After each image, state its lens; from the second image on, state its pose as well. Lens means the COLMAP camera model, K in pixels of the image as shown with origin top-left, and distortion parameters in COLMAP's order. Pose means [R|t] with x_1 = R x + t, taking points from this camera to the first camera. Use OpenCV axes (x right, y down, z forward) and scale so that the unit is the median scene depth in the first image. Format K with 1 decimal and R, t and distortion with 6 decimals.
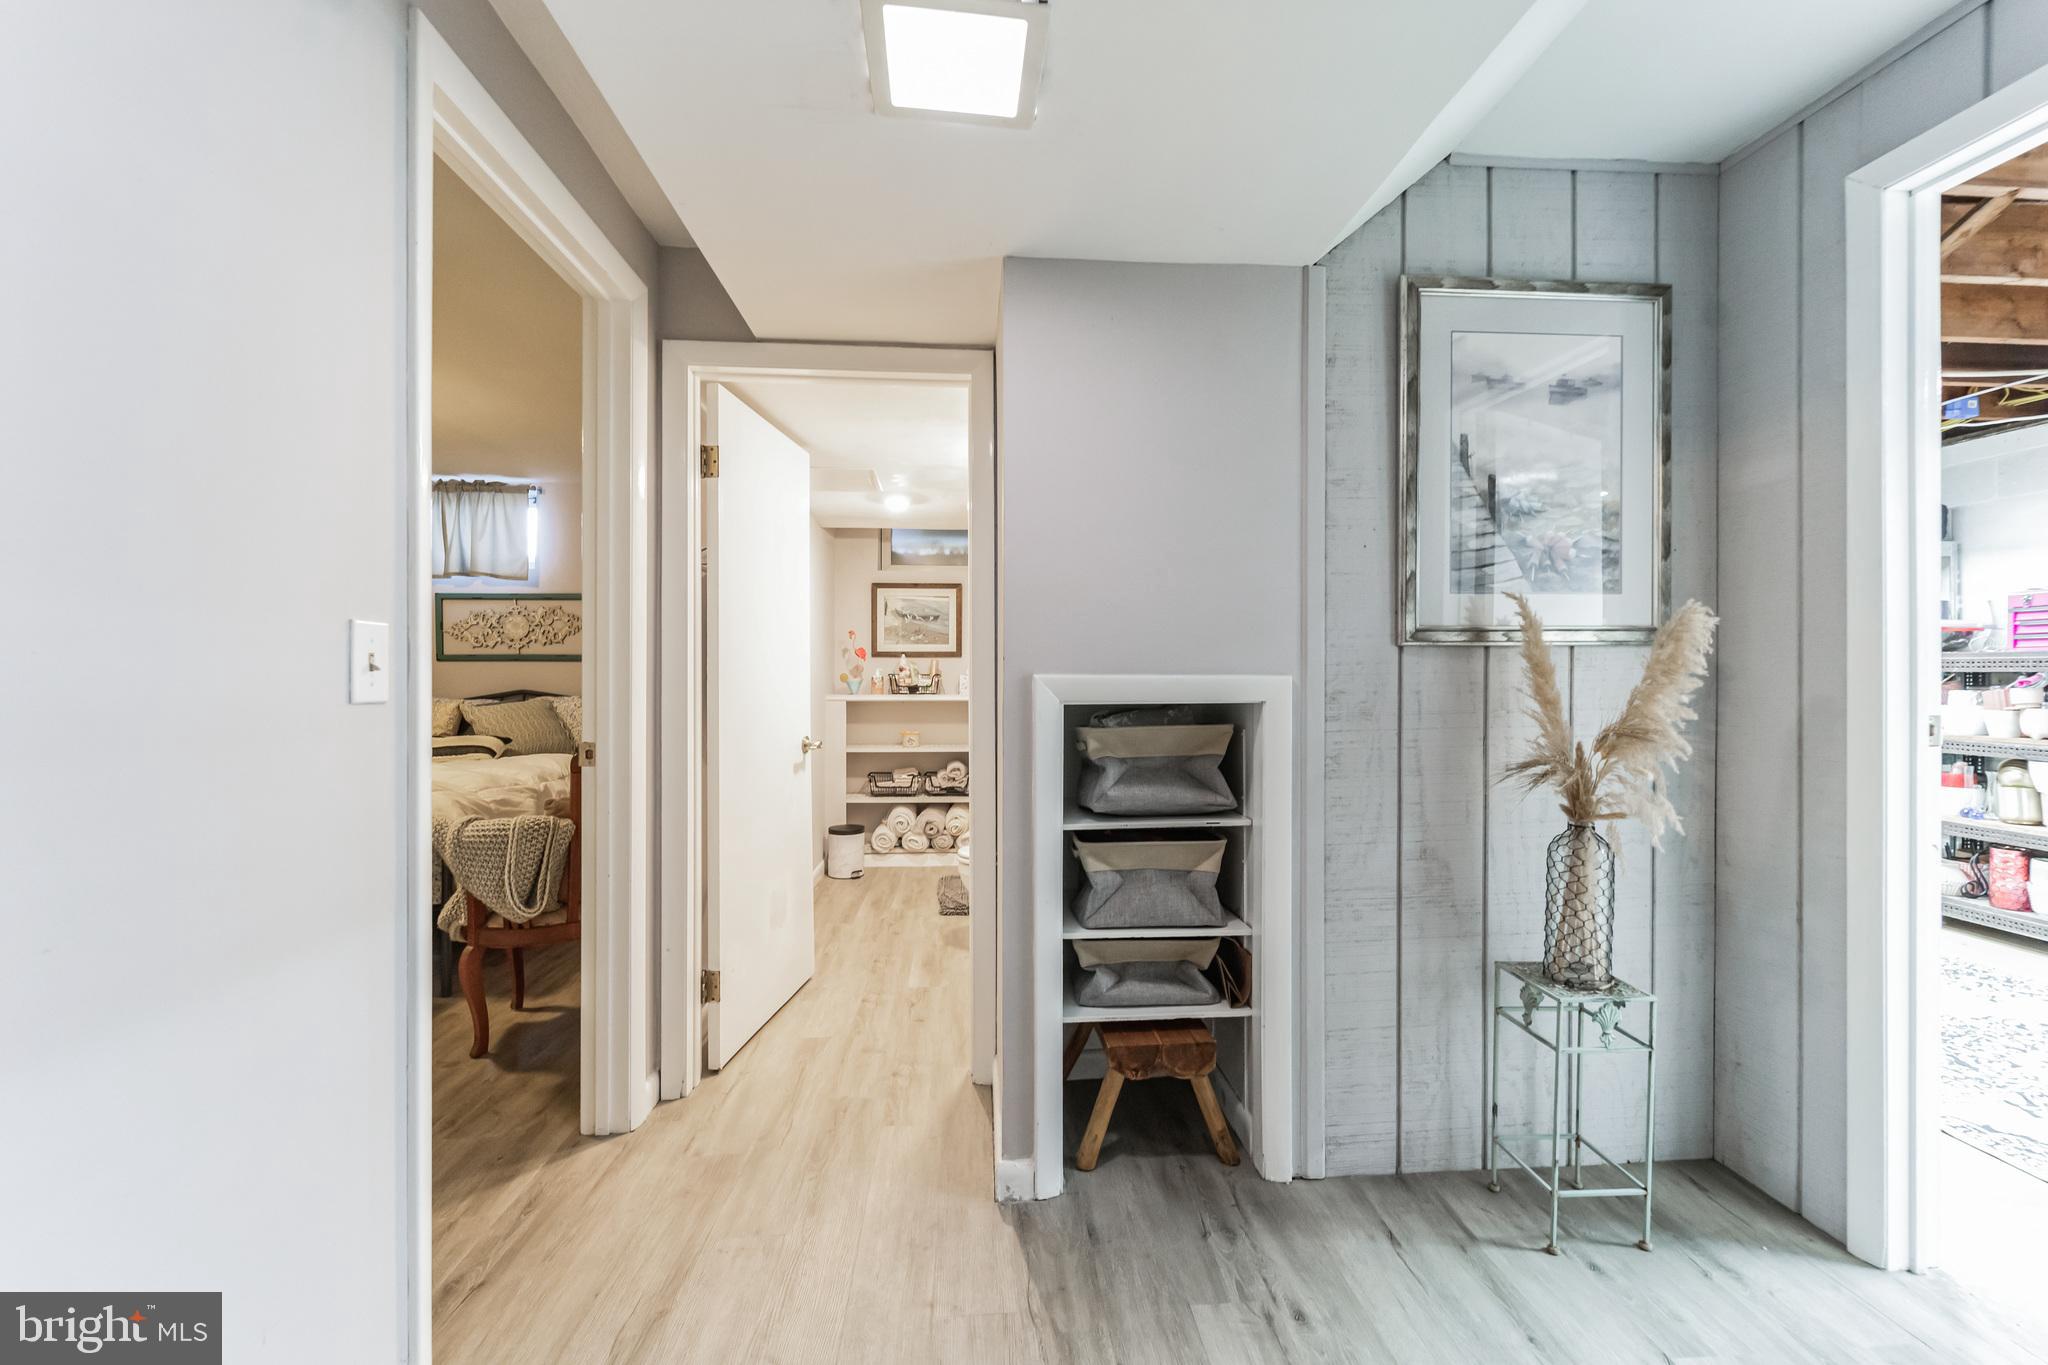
lens RADIAL K [[834.4, 0, 1031.0], [0, 834.4, 679.2], [0, 0, 1]] dist [0.001464, -0.001811]
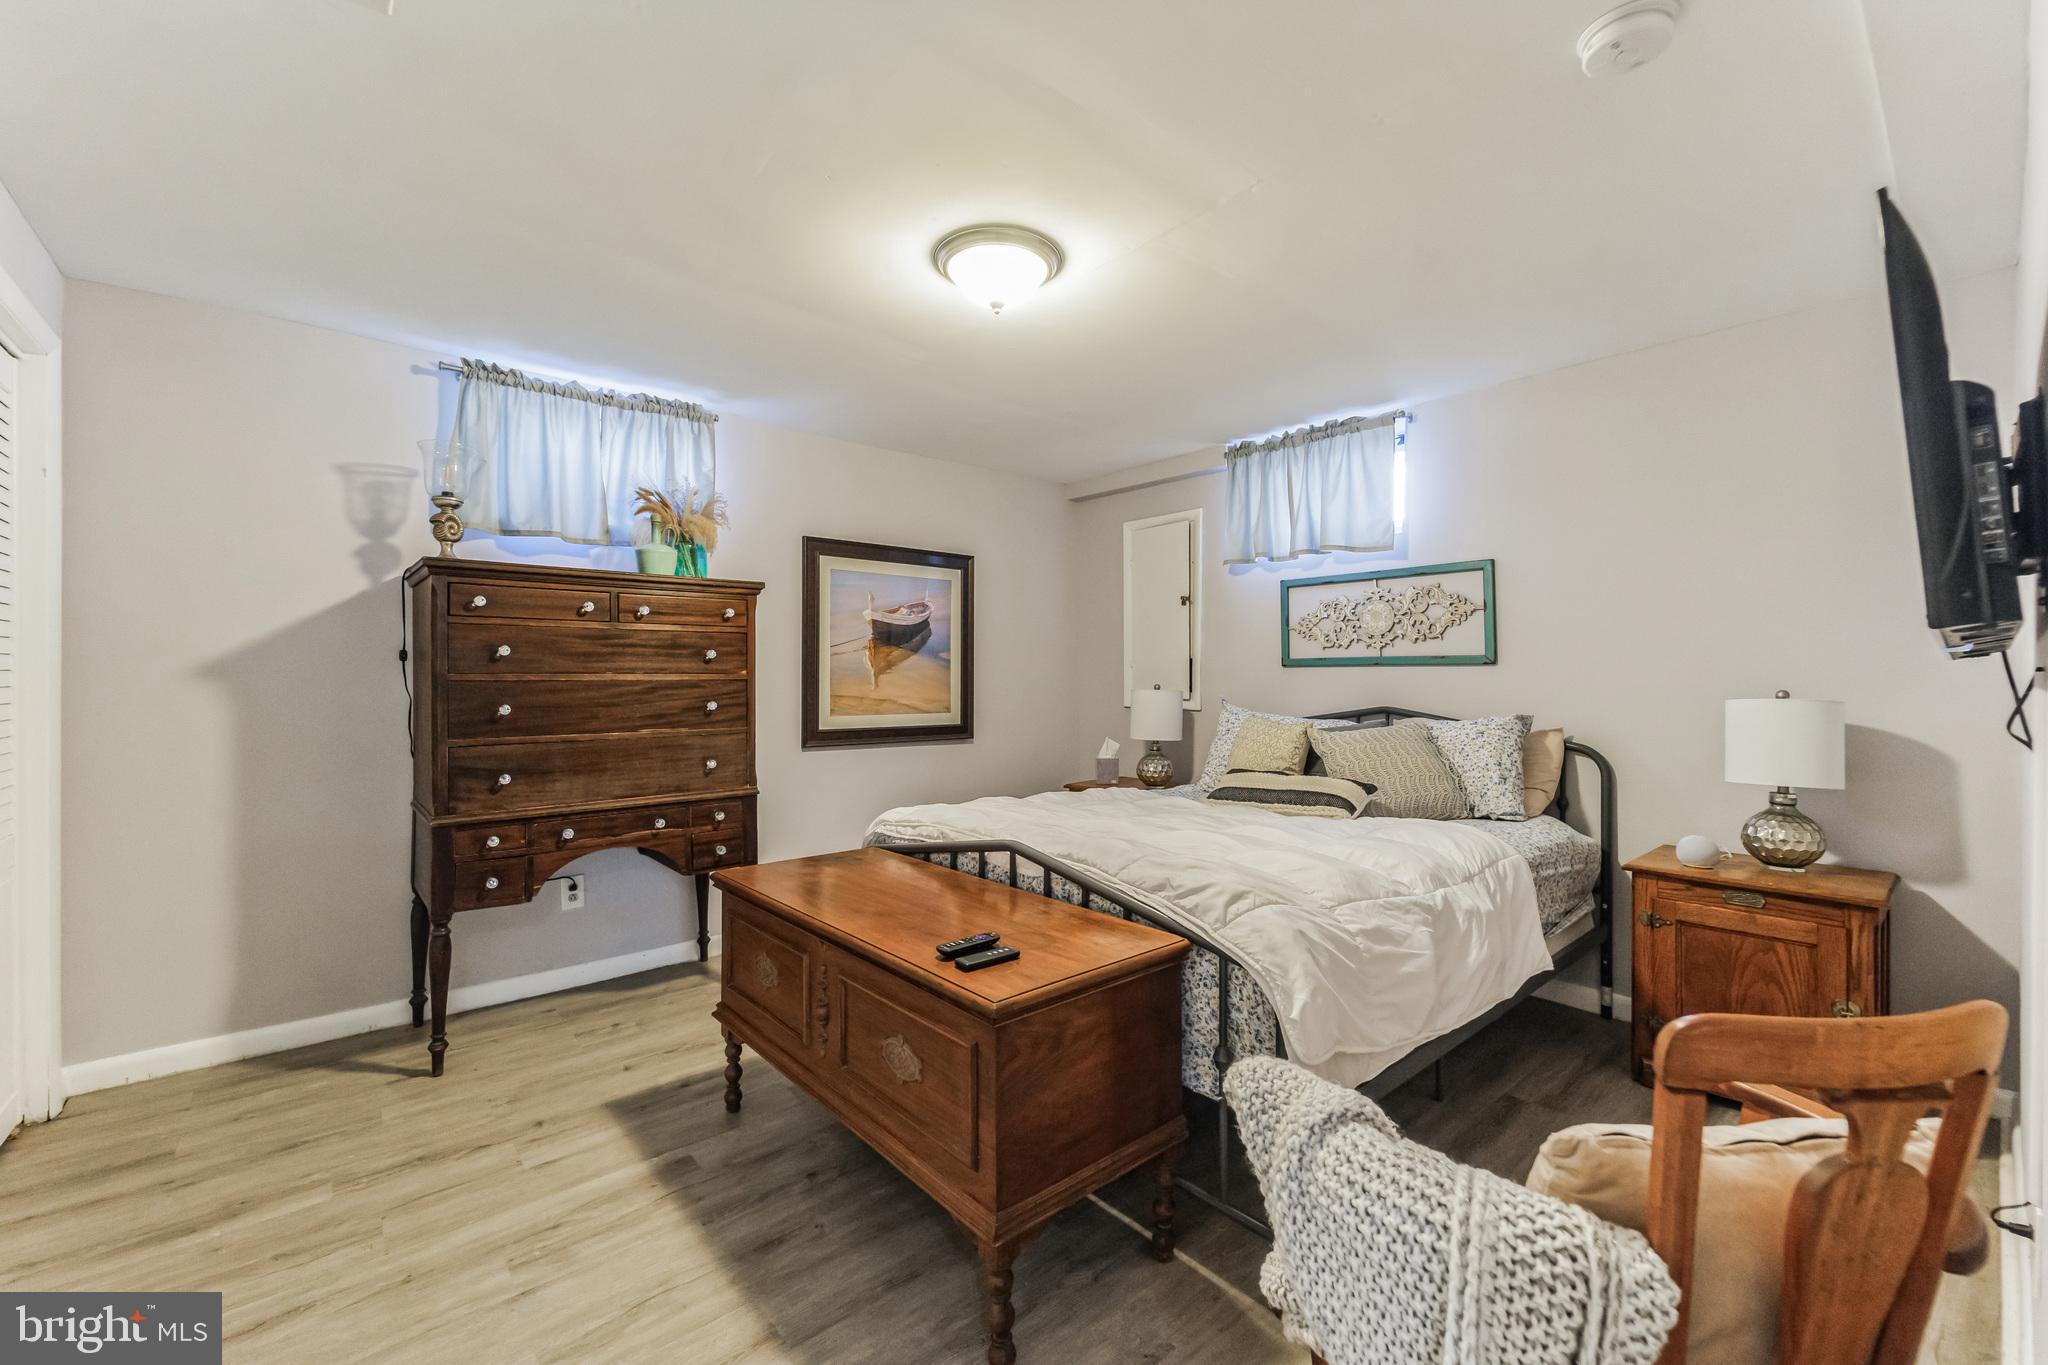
lens RADIAL K [[834.4, 0, 1025.7], [0, 834.4, 677.4], [0, 0, 1]] dist [0.001464, -0.001811]
pose [[0.600945, 0.001149, -0.799290, -0.233649], [-0.003108, 0.999995, -0.000899, -0.010582], [0.799284, 0.003025, 0.600945, 0.341734]]
